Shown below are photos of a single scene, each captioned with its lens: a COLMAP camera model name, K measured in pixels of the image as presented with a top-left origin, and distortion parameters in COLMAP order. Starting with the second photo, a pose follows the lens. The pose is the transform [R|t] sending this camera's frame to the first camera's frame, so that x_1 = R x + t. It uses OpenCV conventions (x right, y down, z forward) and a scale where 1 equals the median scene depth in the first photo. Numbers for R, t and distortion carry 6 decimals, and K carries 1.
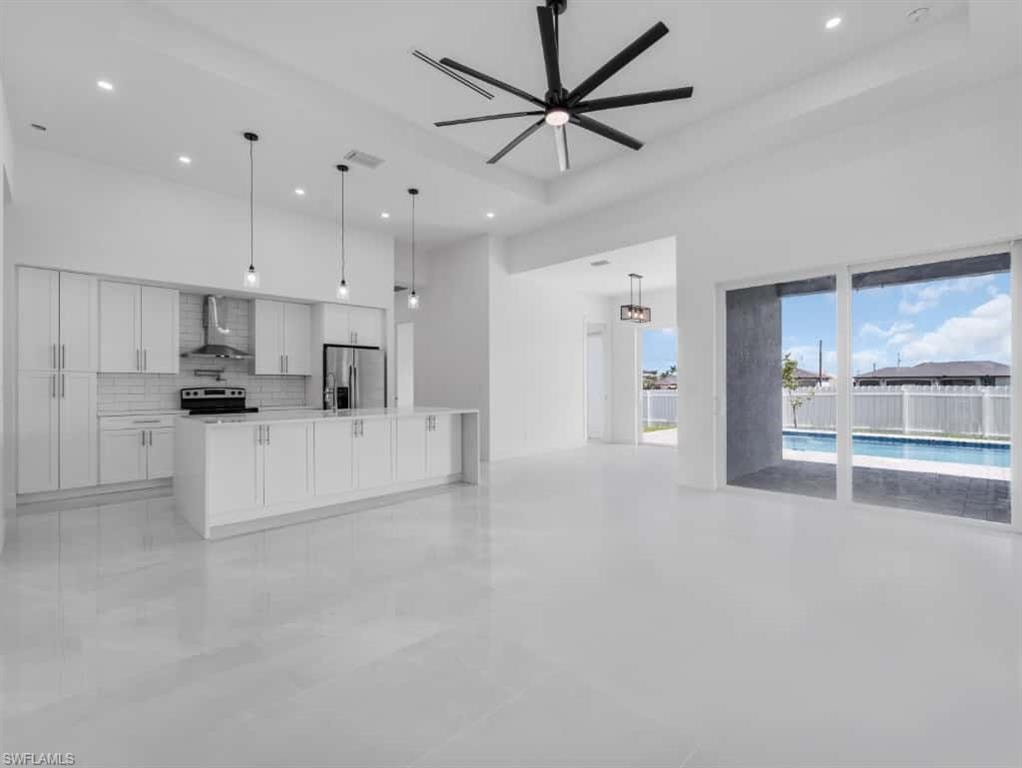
lens RADIAL K [[469.5, 0, 506.8], [0, 469.5, 382.4], [0, 0, 1]] dist [0.001436, 0.000091]
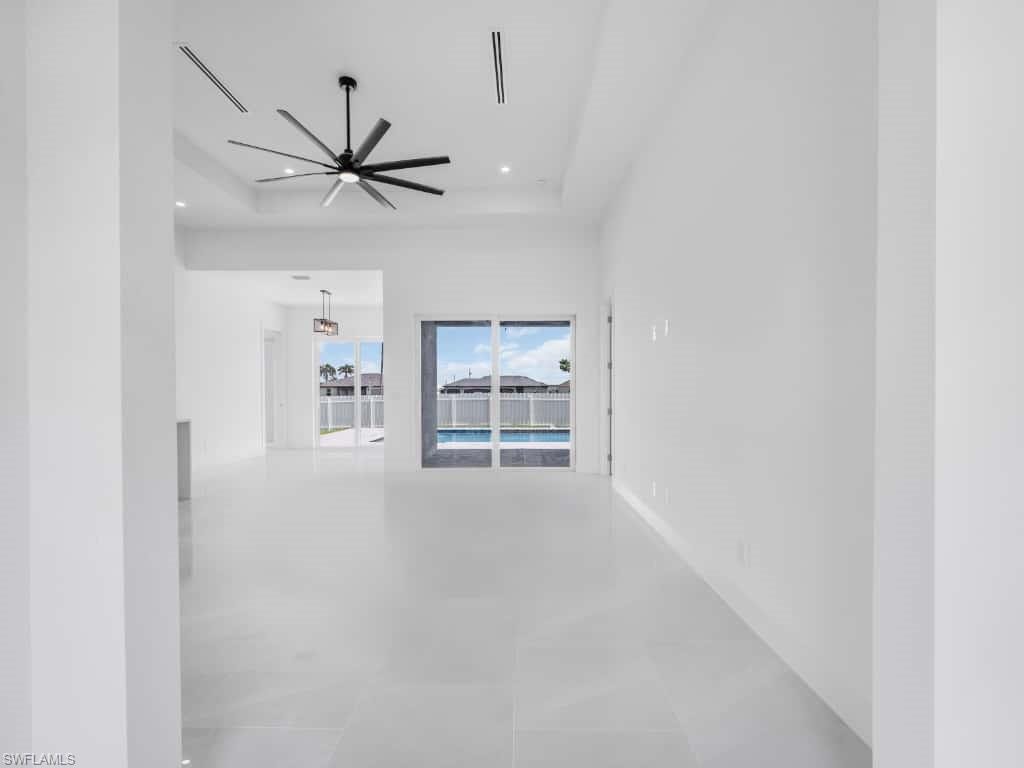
lens RADIAL K [[470.4, 0, 507.8], [0, 470.4, 382.4], [0, 0, 1]] dist [0.001436, 0.000091]
pose [[0.717697, 0.013484, 0.696225, -0.182094], [-0.003414, 0.999869, -0.015845, -0.003276], [-0.696347, 0.008995, 0.717649, -0.069684]]
